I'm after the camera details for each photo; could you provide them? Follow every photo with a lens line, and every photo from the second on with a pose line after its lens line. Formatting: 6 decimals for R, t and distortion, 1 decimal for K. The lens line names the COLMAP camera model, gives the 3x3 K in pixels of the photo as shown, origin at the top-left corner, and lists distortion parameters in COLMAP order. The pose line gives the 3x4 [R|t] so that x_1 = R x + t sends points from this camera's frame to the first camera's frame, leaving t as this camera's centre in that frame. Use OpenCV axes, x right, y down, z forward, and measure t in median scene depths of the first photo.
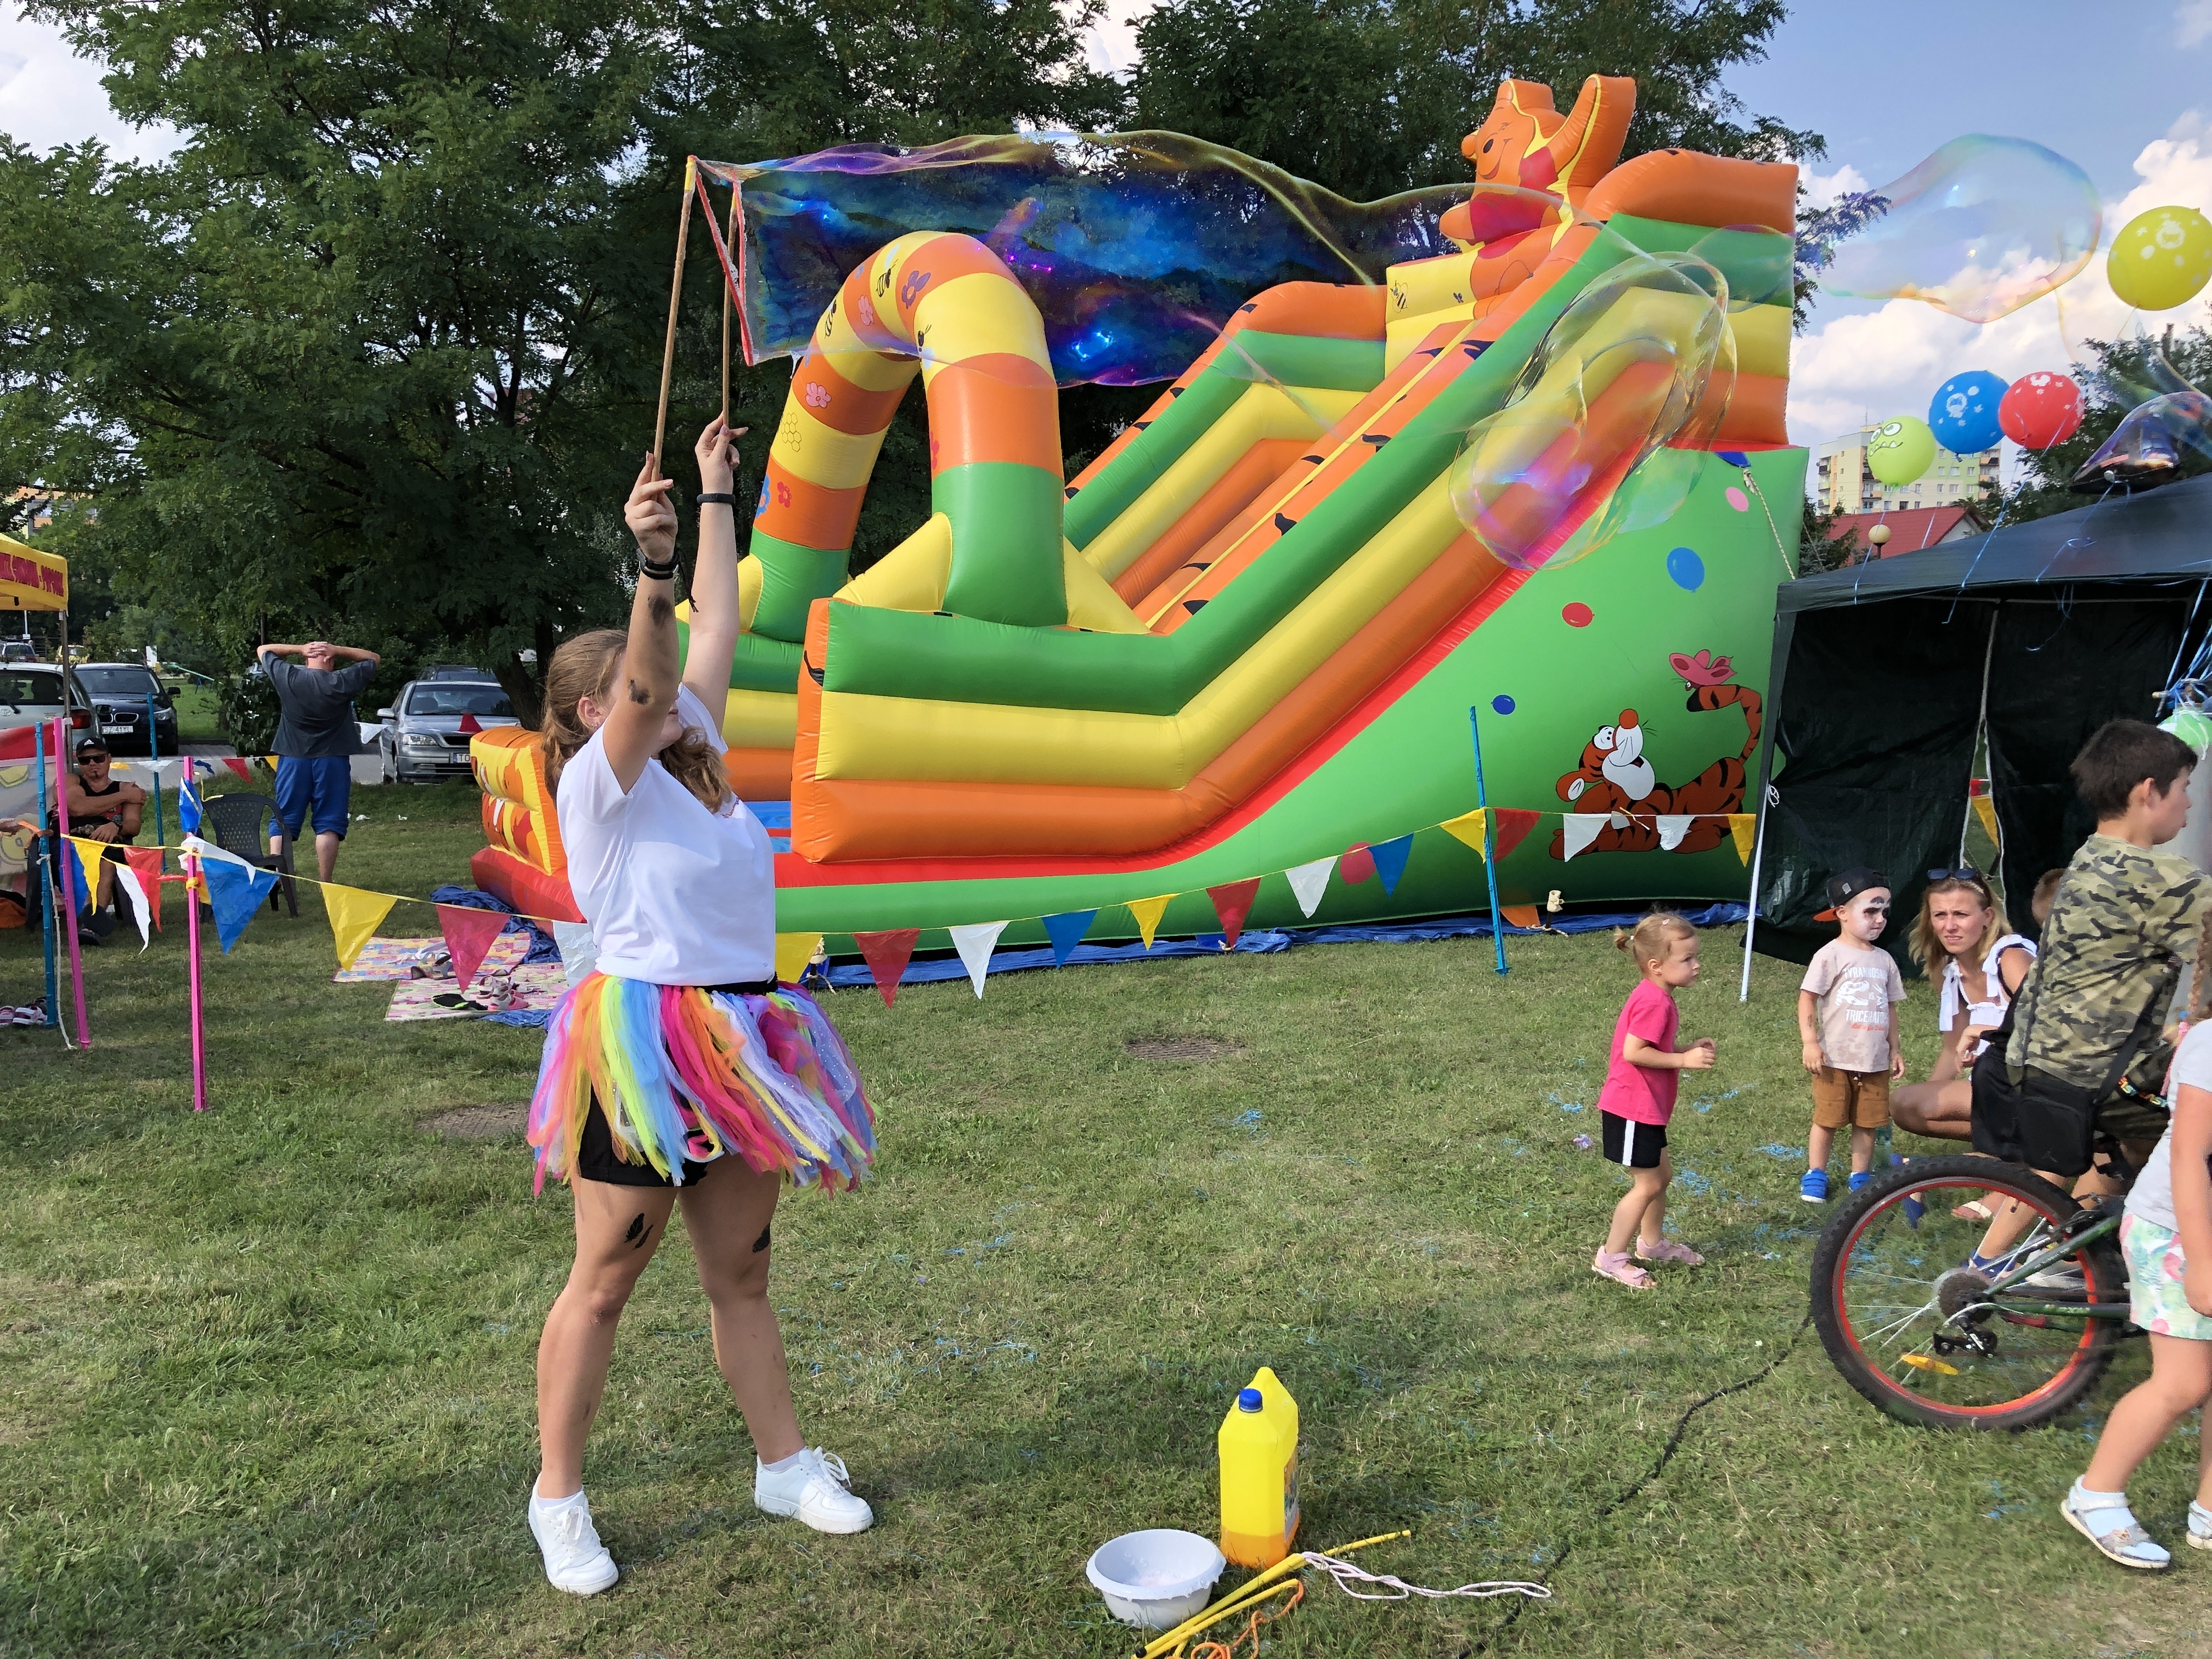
lens RADIAL K [[1804.4, 0, 1106.0], [0, 1804.4, 829.5], [0, 0, 1]] dist [0.024186, -0.011122]
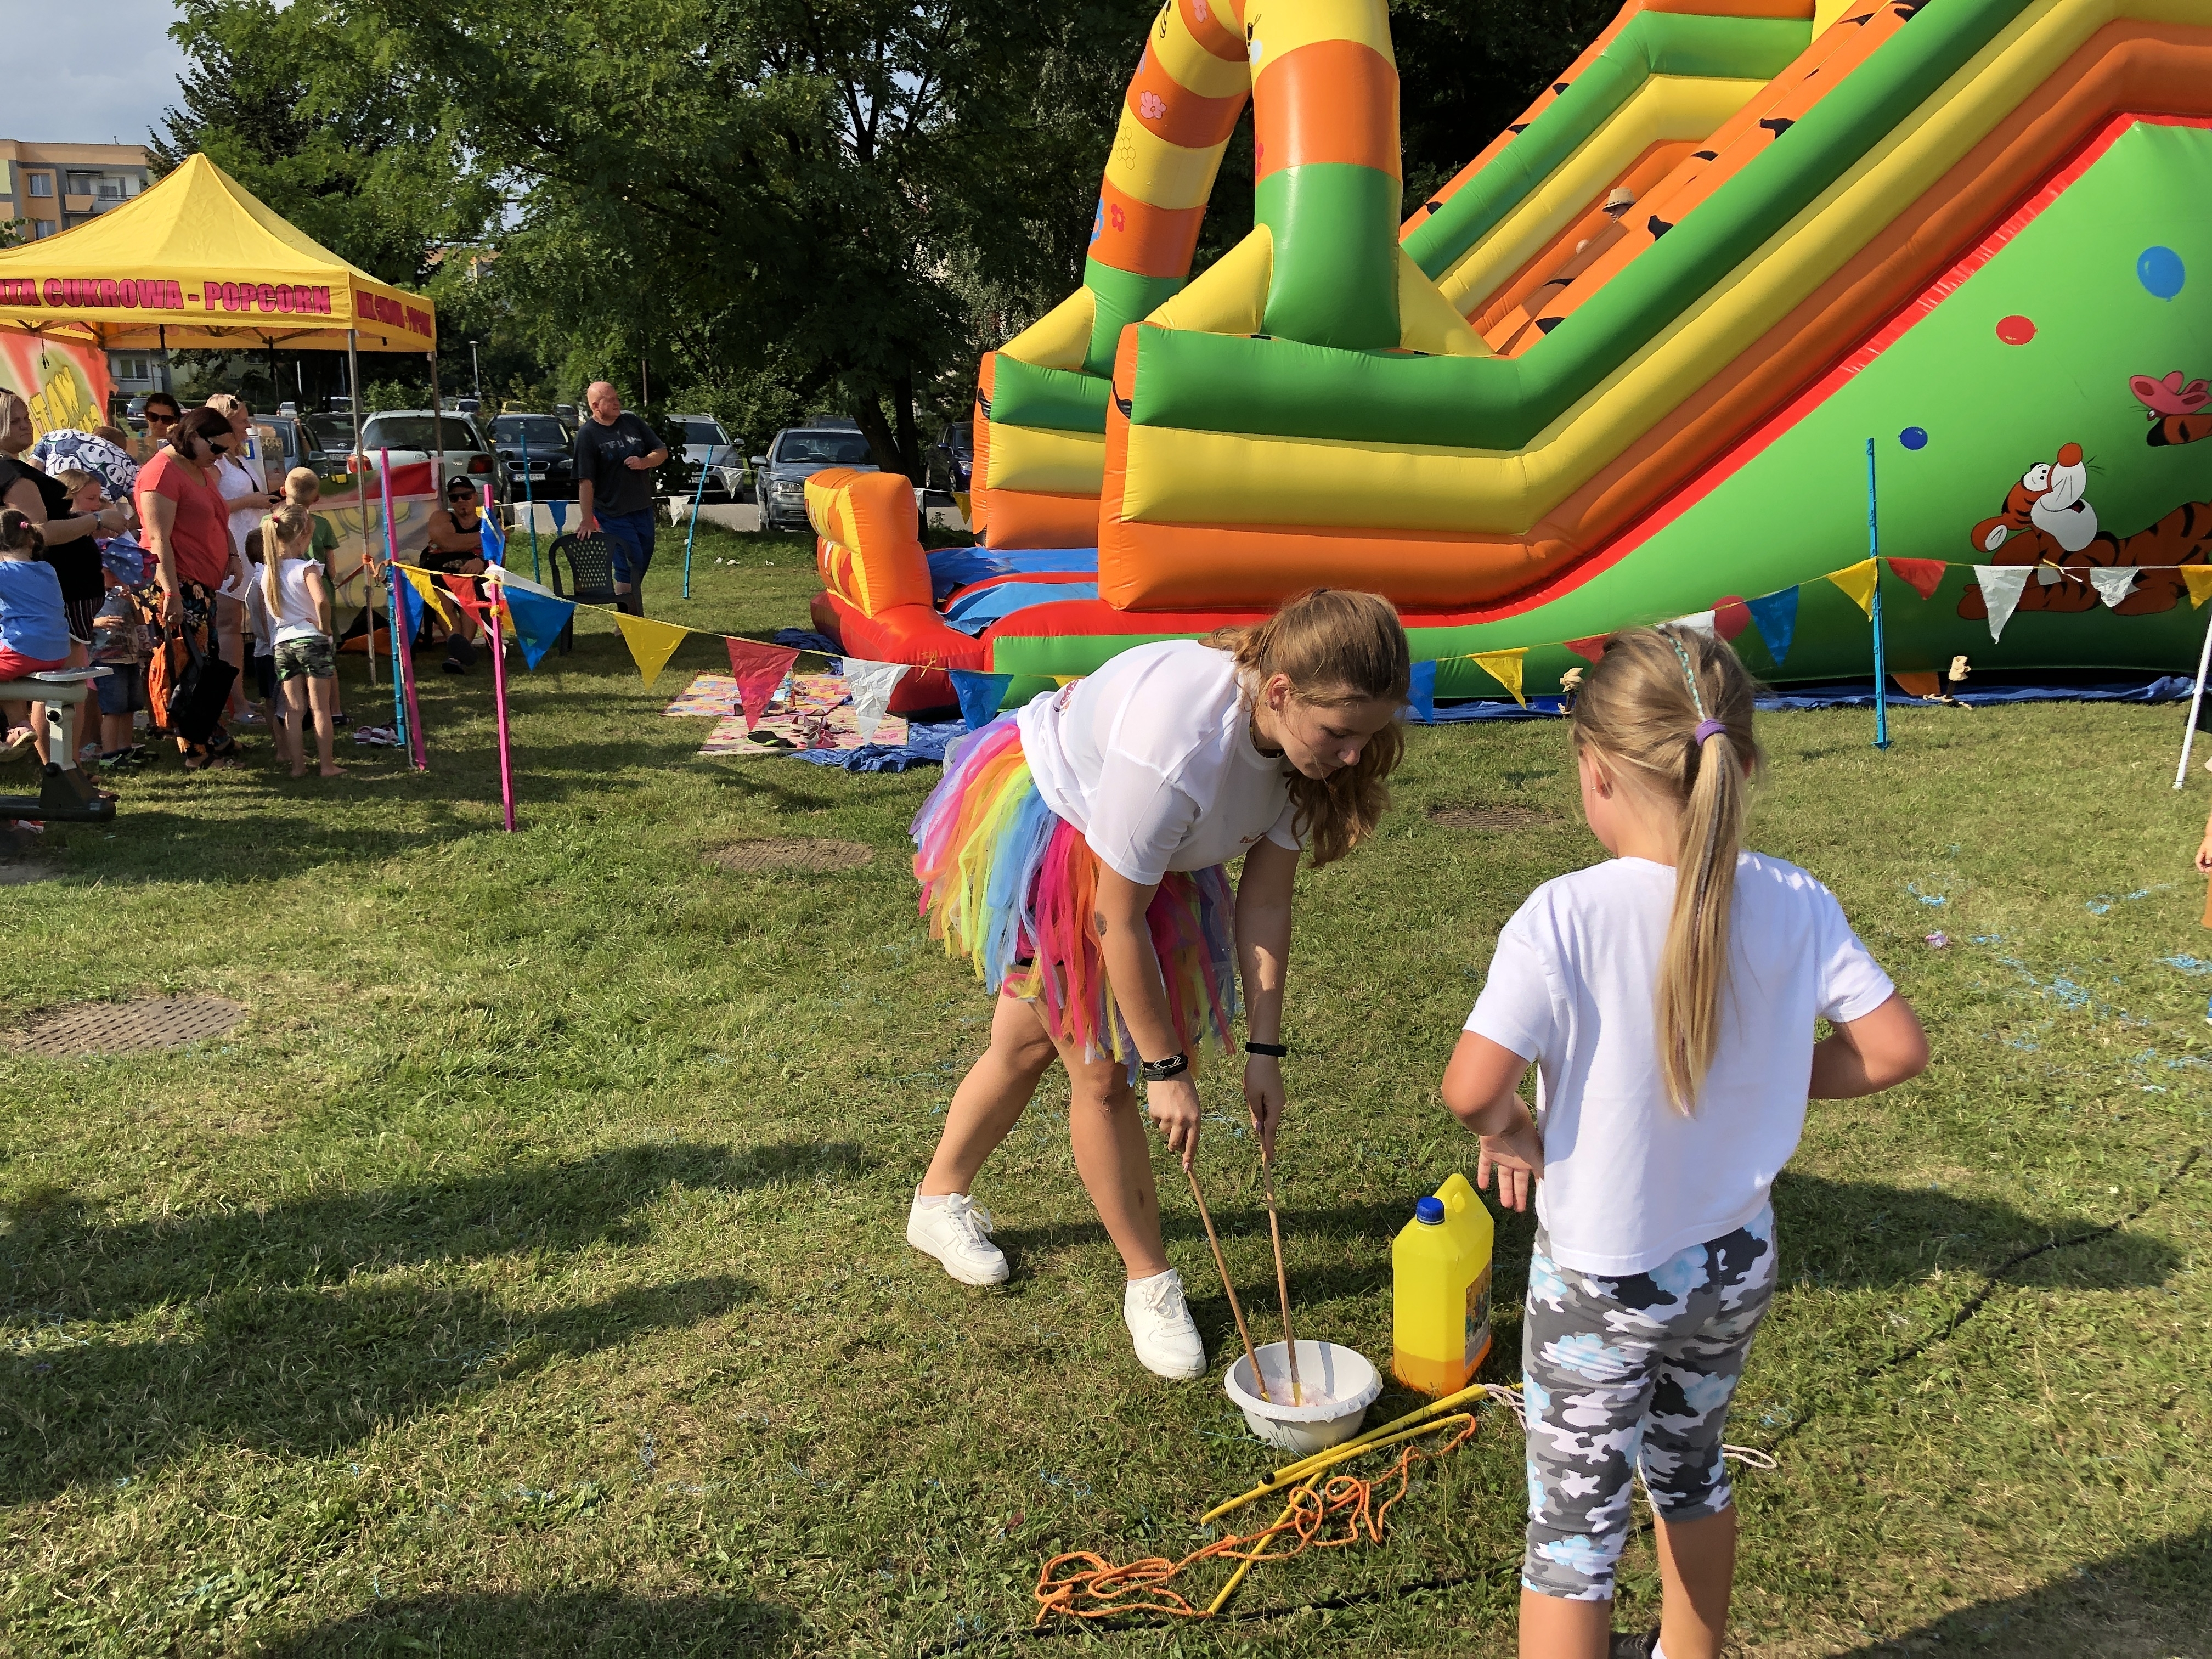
lens RADIAL K [[1800.7, 0, 1091.5], [0, 1800.7, 842.2], [0, 0, 1]] dist [0.001930, 0.009464]
pose [[0.974646, 0.046240, -0.218924, 0.055458], [-0.015686, 0.990126, 0.139299, 0.013230], [0.223203, -0.132333, 0.965747, 0.085438]]
